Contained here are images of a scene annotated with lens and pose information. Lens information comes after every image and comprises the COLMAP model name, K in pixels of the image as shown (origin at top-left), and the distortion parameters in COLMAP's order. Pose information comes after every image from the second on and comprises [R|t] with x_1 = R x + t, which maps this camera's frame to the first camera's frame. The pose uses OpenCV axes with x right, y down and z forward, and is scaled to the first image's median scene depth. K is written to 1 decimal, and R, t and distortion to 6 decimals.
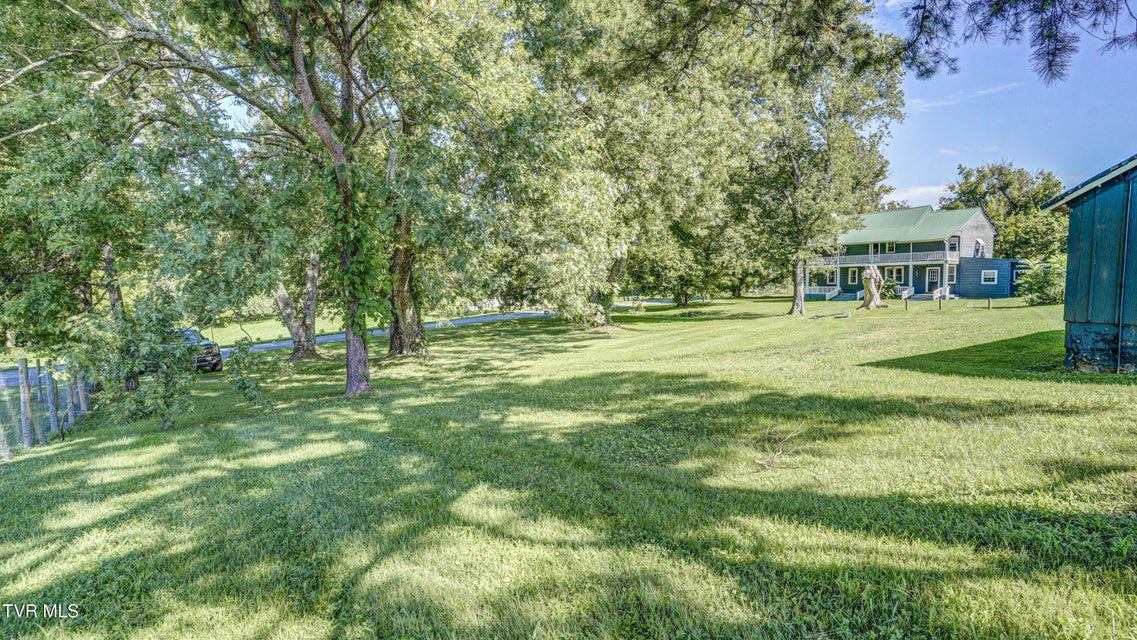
lens RADIAL K [[603.9, 0, 568.5], [0, 603.9, 320.0], [0, 0, 1]] dist [-0.000586, 0.000416]
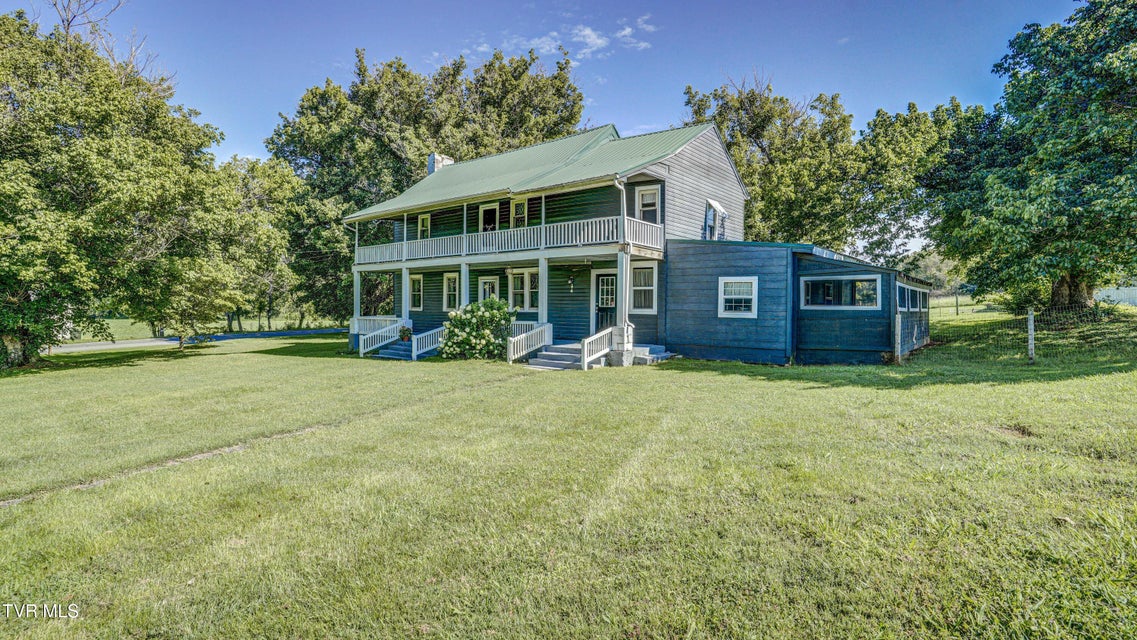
lens RADIAL K [[603.9, 0, 568.5], [0, 603.9, 320.0], [0, 0, 1]] dist [-0.000586, 0.000416]
pose [[0.944362, 0.002122, 0.328900, 0.475976], [0.008726, 0.999466, -0.031502, -0.046348], [-0.328791, 0.032619, 0.943839, 0.683208]]
